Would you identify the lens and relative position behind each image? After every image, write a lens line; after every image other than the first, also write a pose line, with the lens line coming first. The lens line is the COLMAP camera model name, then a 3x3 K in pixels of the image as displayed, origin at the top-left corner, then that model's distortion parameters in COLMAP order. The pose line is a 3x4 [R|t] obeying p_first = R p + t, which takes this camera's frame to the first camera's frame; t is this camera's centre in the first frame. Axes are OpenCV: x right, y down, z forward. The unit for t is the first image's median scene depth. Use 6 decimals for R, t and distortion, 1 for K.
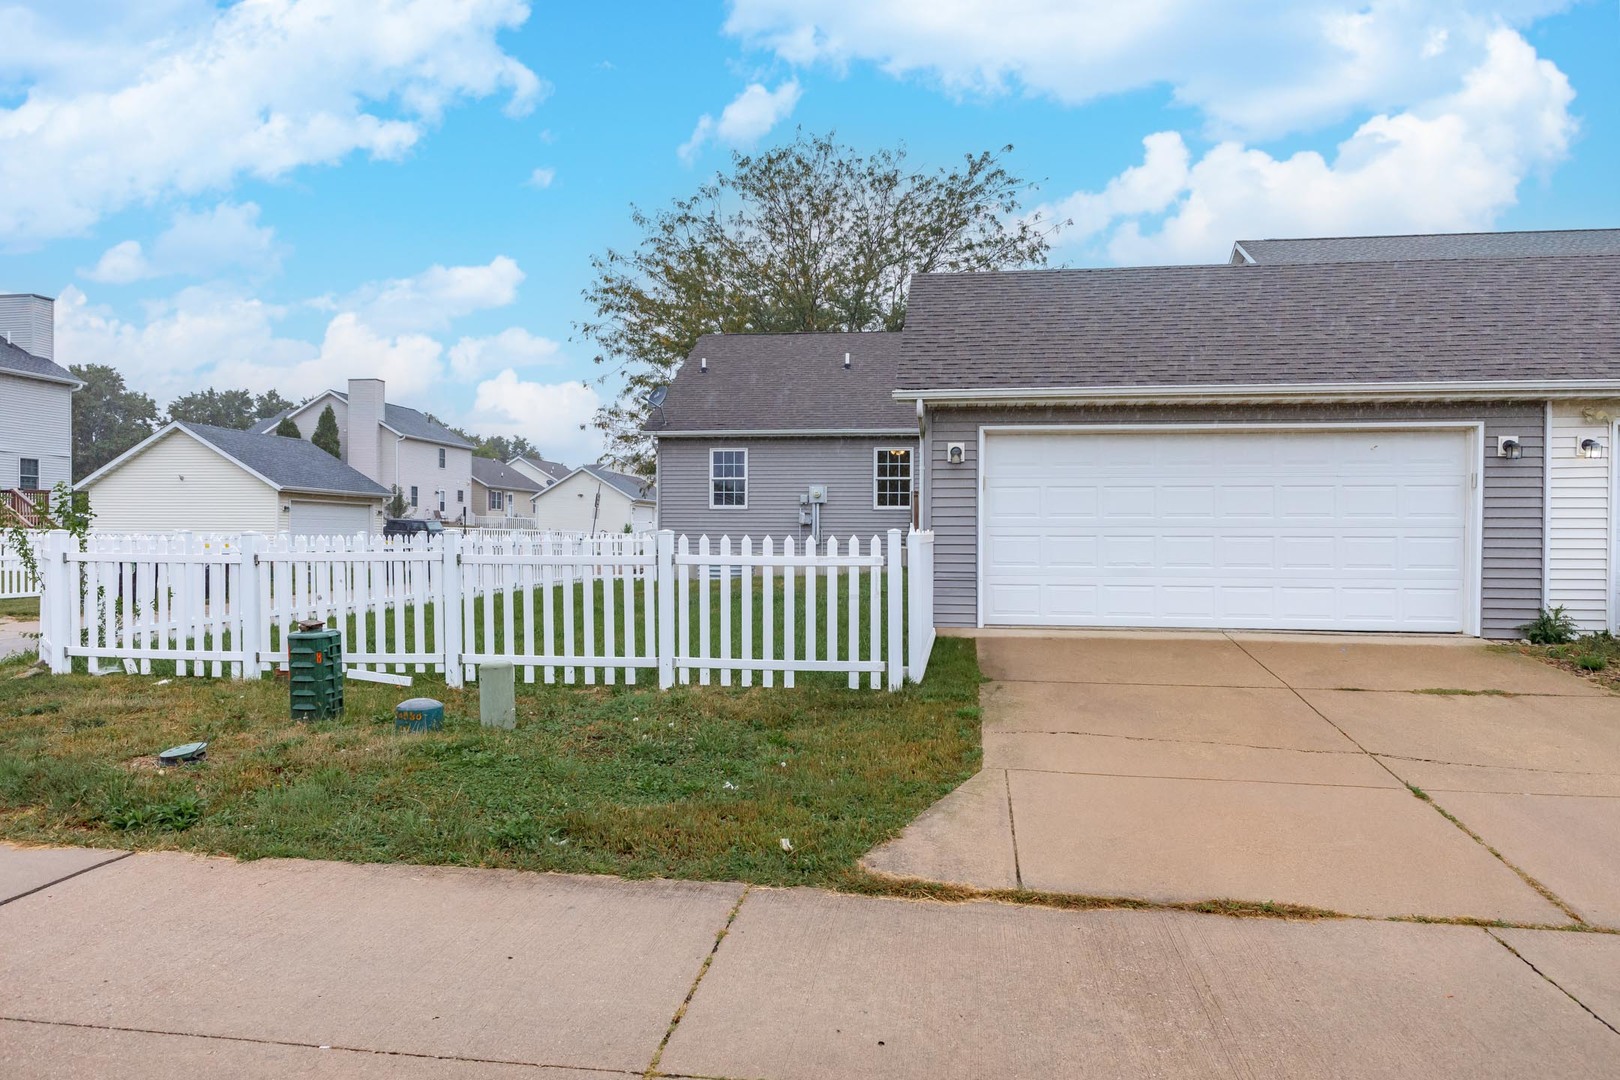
lens RADIAL K [[1037.1, 0, 810.7], [0, 1037.1, 537.4], [0, 0, 1]] dist [-0.005362, -0.000276]
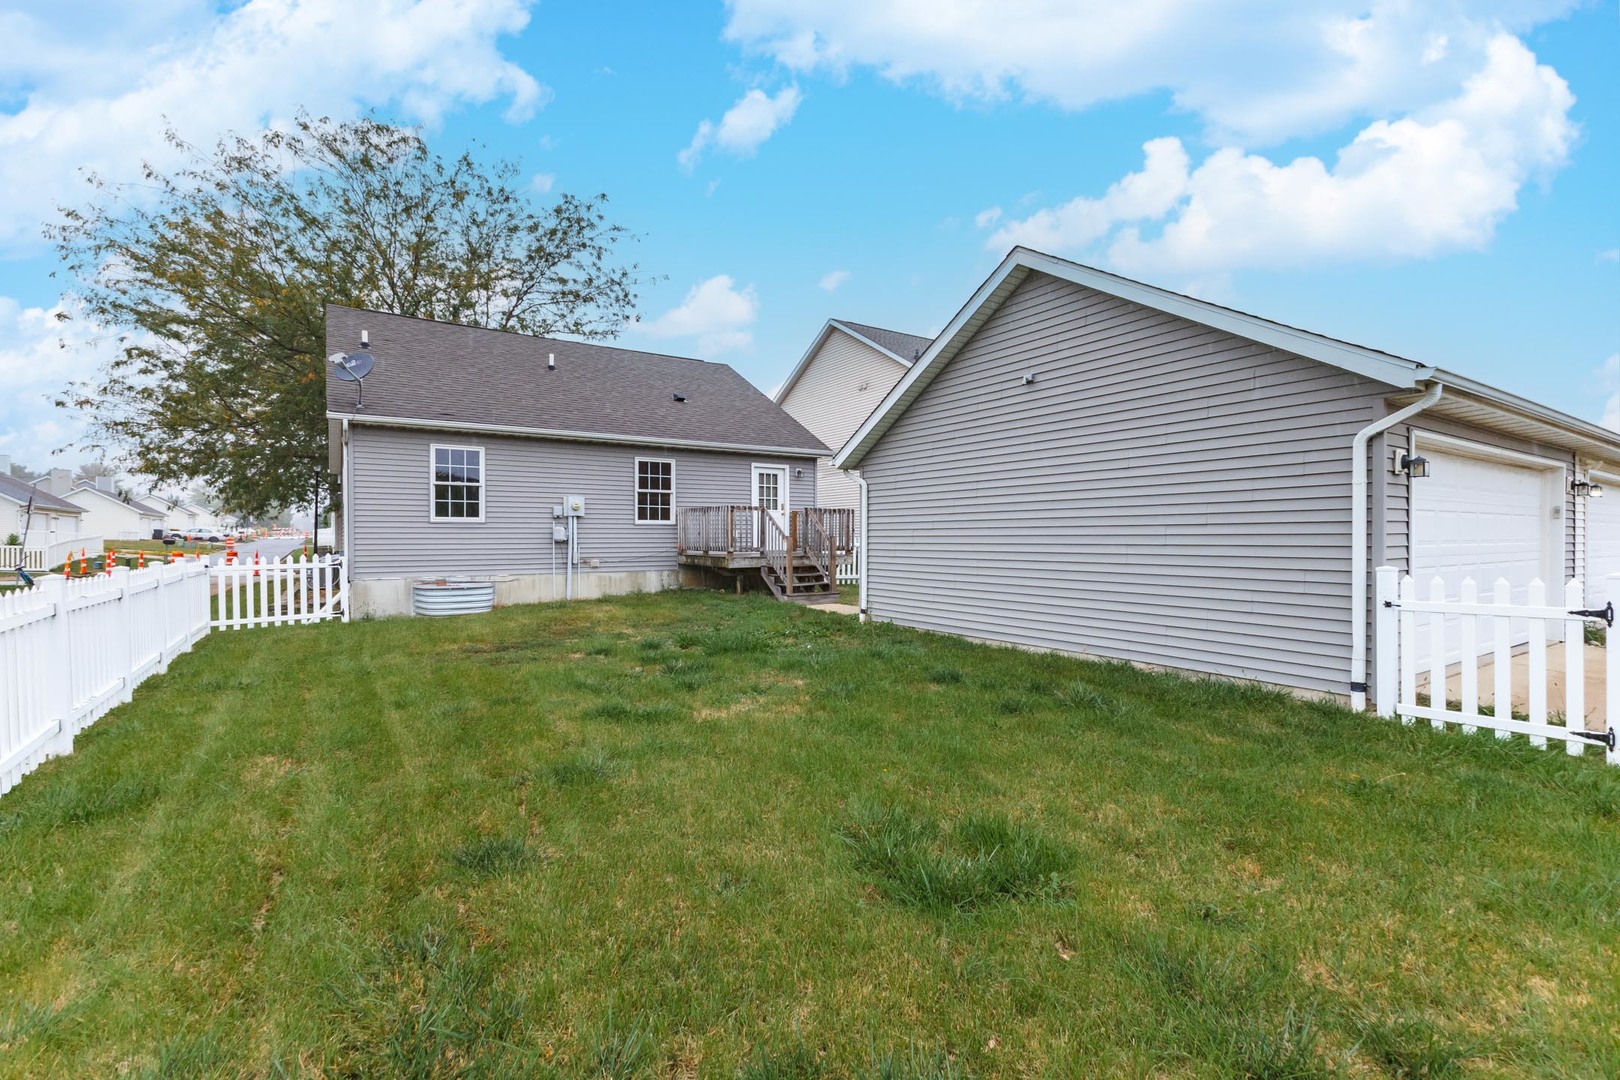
lens RADIAL K [[711.1, 0, 806.9], [0, 711.1, 542.6], [0, 0, 1]] dist [0.000475, -0.000496]
pose [[0.742538, -0.012001, 0.669696, -0.250497], [0.008036, 0.999927, 0.009008, -0.014901], [-0.669756, -0.001307, 0.742580, 0.425157]]
